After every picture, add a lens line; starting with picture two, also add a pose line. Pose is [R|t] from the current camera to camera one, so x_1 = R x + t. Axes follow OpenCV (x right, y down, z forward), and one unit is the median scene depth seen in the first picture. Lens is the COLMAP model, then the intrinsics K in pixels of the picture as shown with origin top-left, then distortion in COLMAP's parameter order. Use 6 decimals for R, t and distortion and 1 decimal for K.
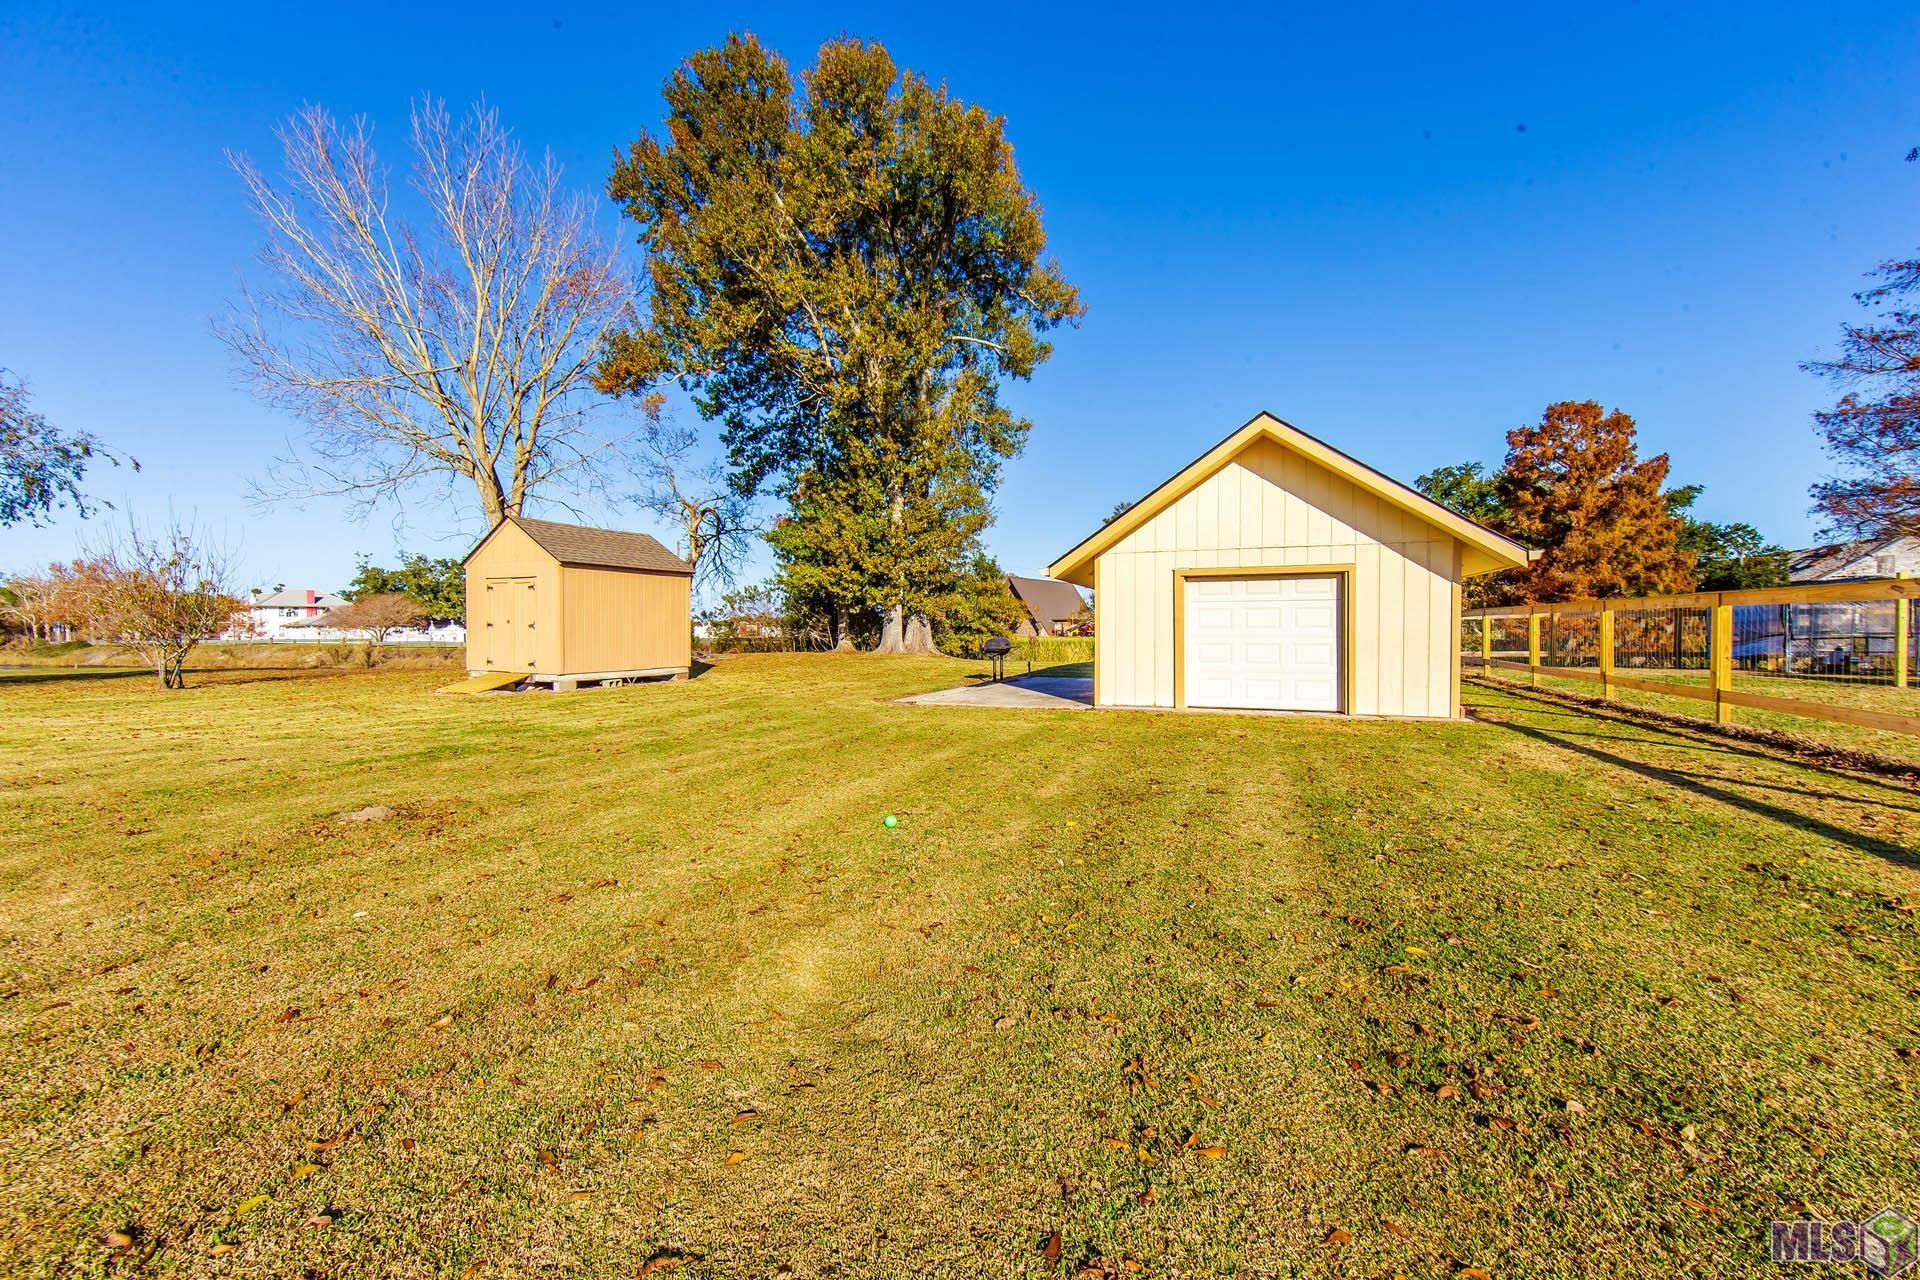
lens RADIAL K [[752.9, 0, 951.7], [0, 752.9, 635.5], [0, 0, 1]] dist [-0.001308, -0.000346]
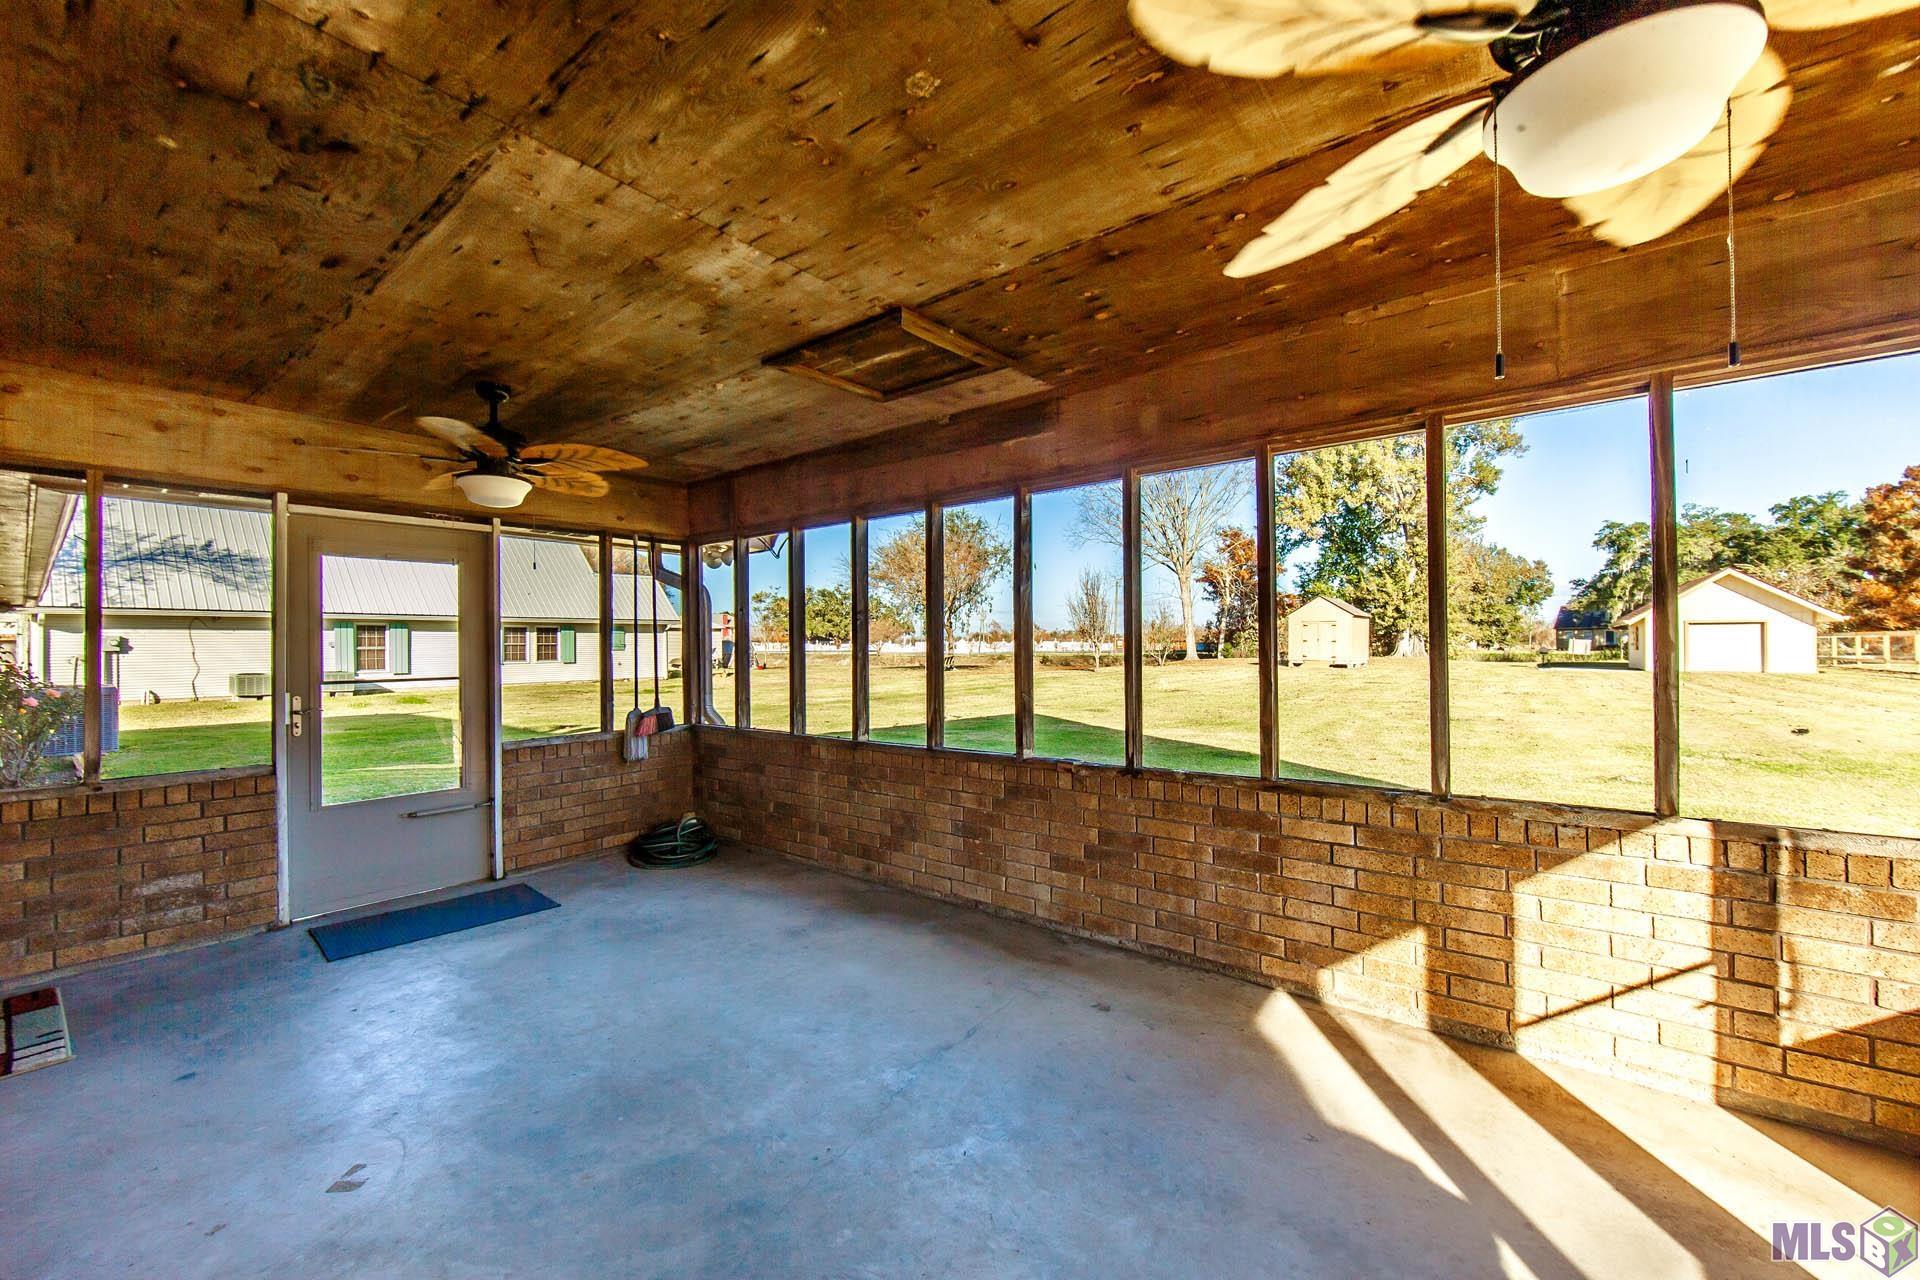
lens RADIAL K [[752.9, 0, 968.2], [0, 752.9, 644.8], [0, 0, 1]] dist [-0.001308, -0.000346]
pose [[0.966917, 0.000382, -0.255091, -0.392725], [-0.003047, 0.999945, -0.010051, 0.008542], [0.255073, 0.010496, 0.966865, -0.594236]]
